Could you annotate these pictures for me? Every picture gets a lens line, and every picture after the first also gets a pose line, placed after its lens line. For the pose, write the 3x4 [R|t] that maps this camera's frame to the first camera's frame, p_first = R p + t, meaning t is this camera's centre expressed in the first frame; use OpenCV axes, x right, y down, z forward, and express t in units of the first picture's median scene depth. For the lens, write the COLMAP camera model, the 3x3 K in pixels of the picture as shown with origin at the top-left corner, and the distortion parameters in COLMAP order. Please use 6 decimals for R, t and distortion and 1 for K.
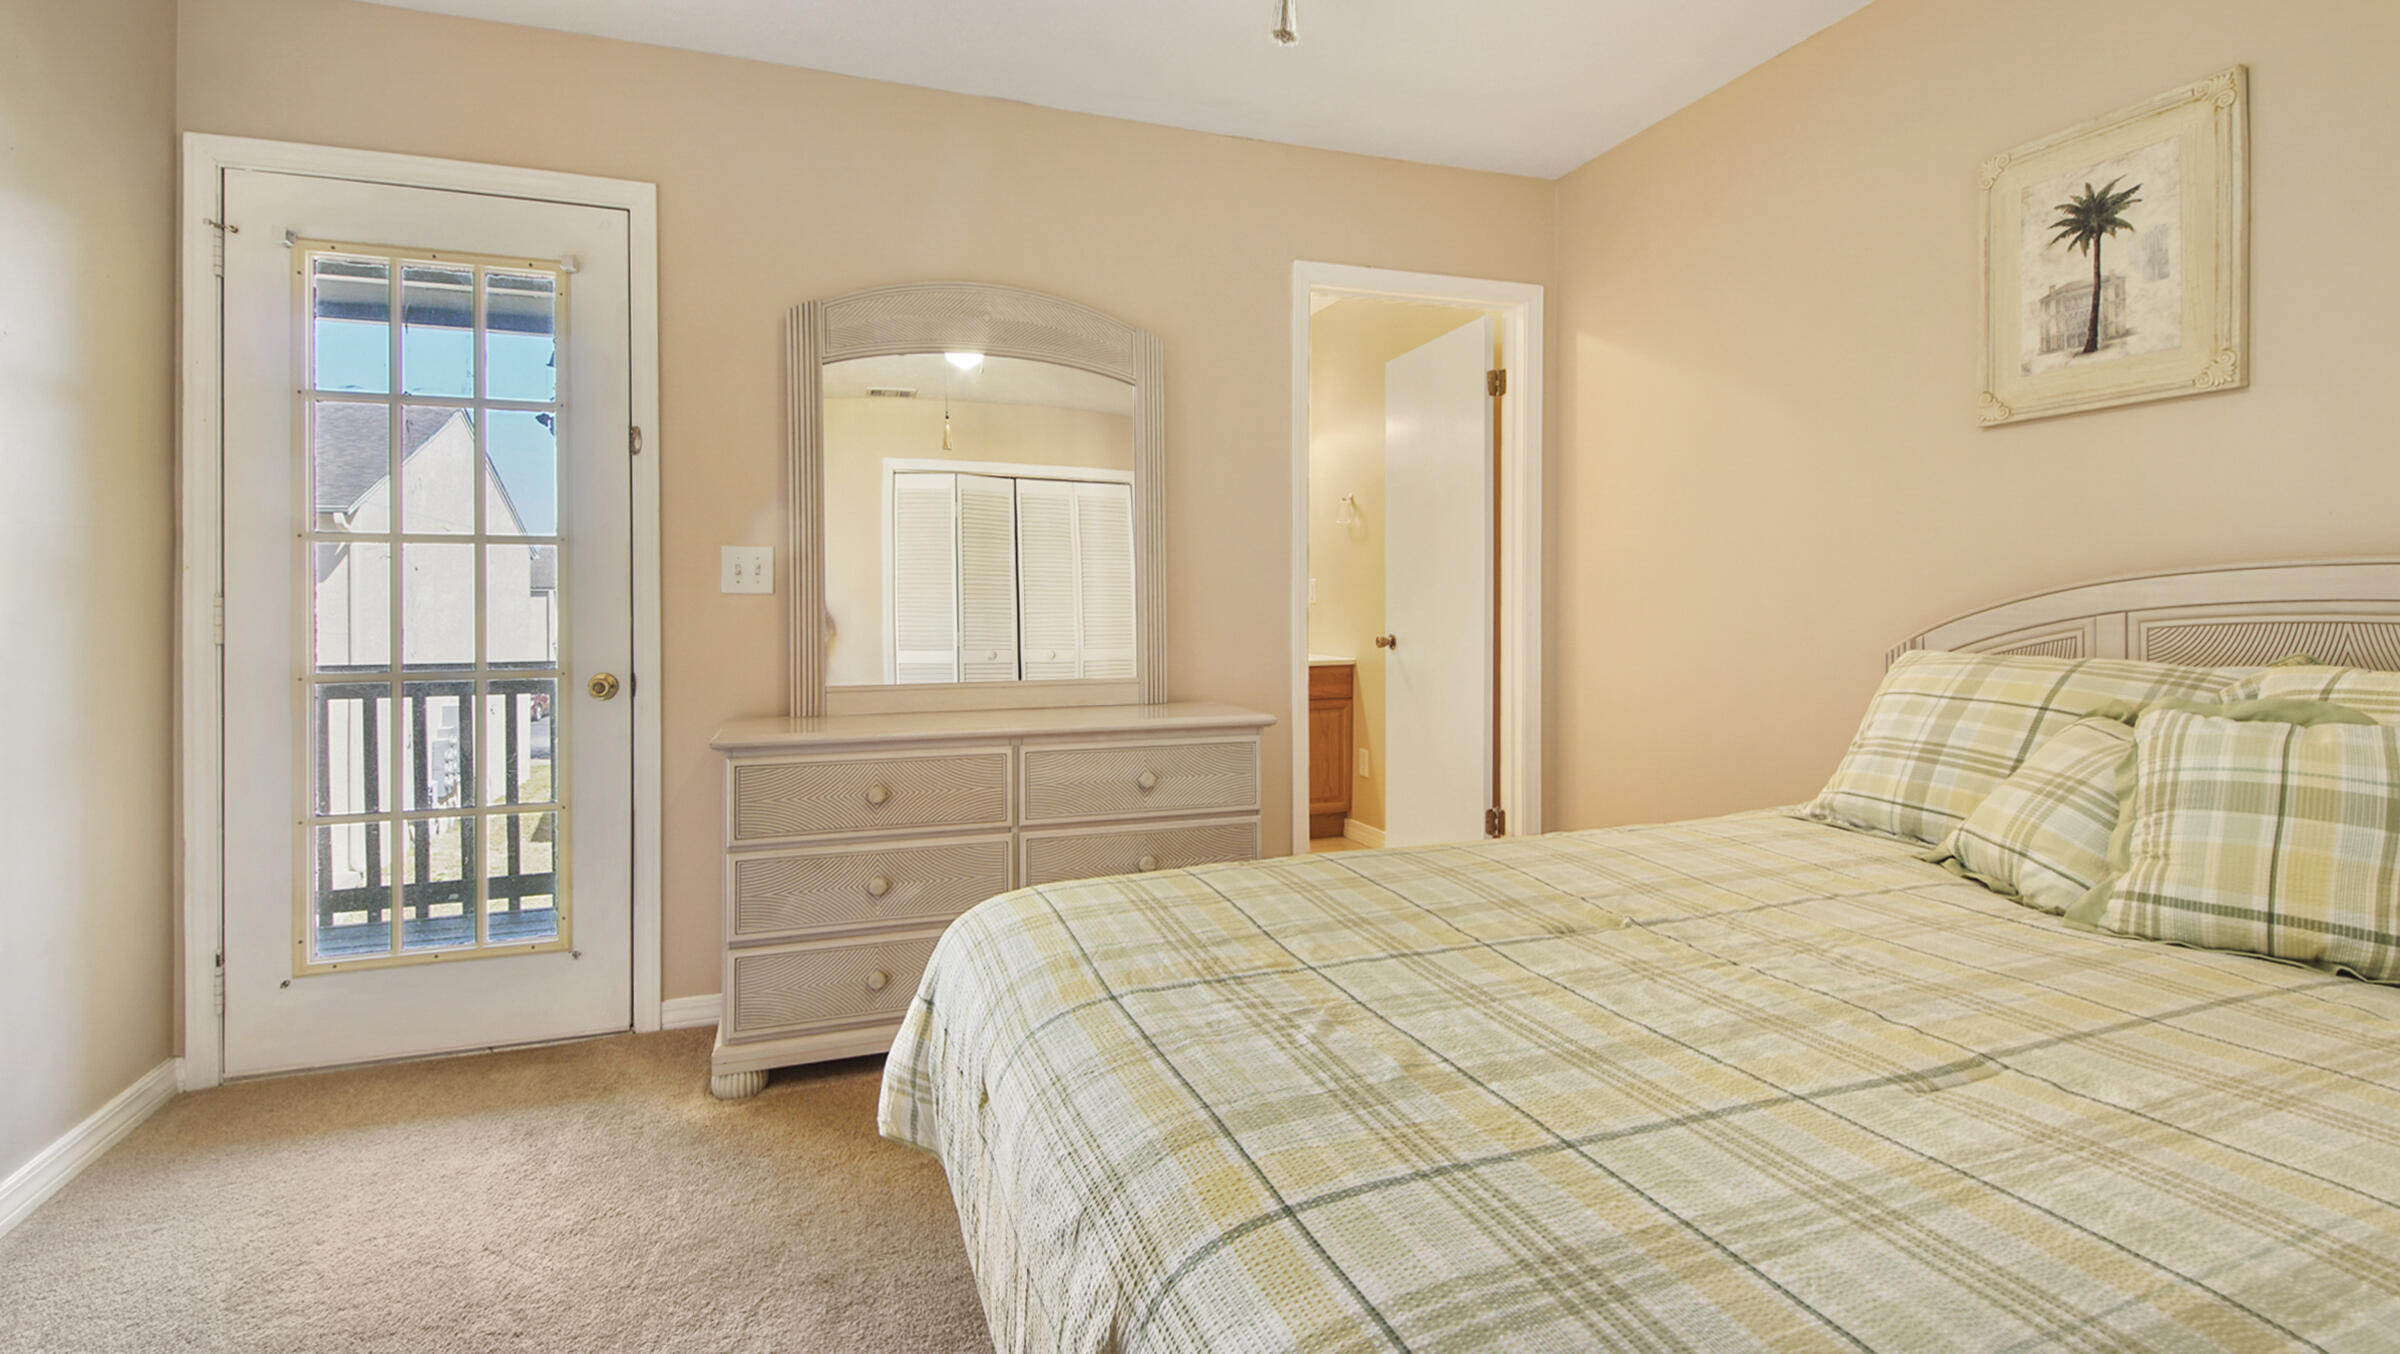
lens RADIAL K [[1105.1, 0, 1198.0], [0, 1105.1, 603.8], [0, 0, 1]] dist [0.026372, -0.018536]
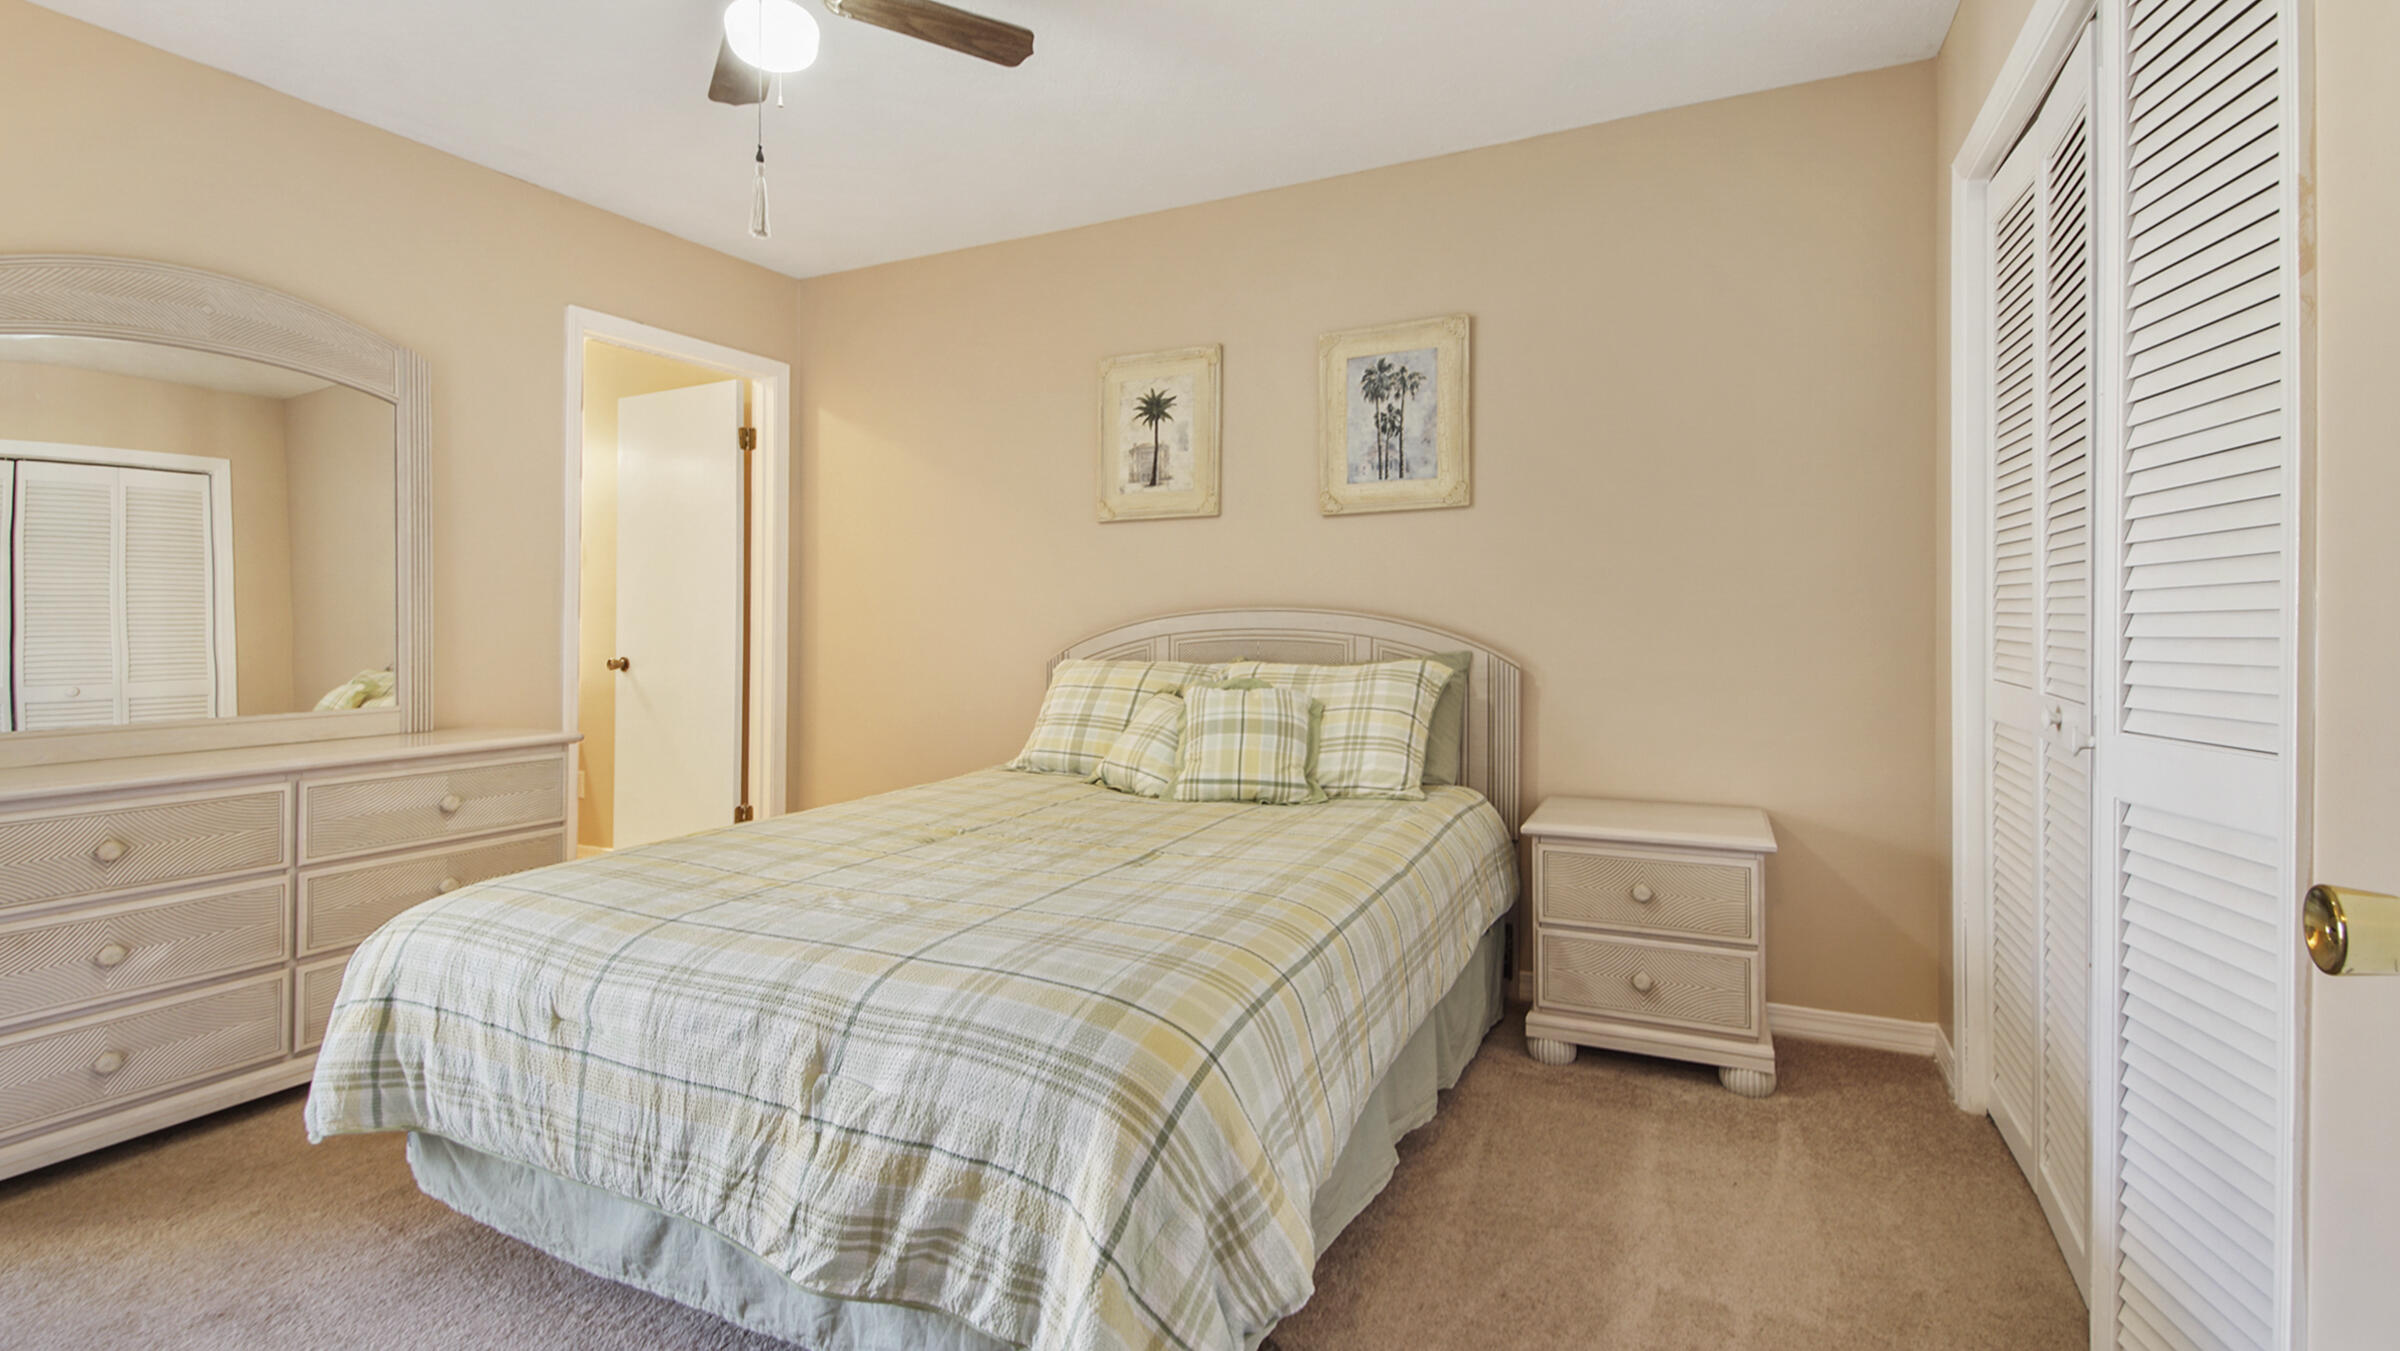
lens RADIAL K [[1050.1, 0, 1211.7], [0, 1050.1, 635.7], [0, 0, 1]] dist [0.023106, -0.016109]
pose [[0.707630, -0.005541, 0.706562, -0.307395], [-0.002082, 0.999949, 0.009927, -0.008480], [-0.706581, -0.008496, 0.707582, -0.236354]]
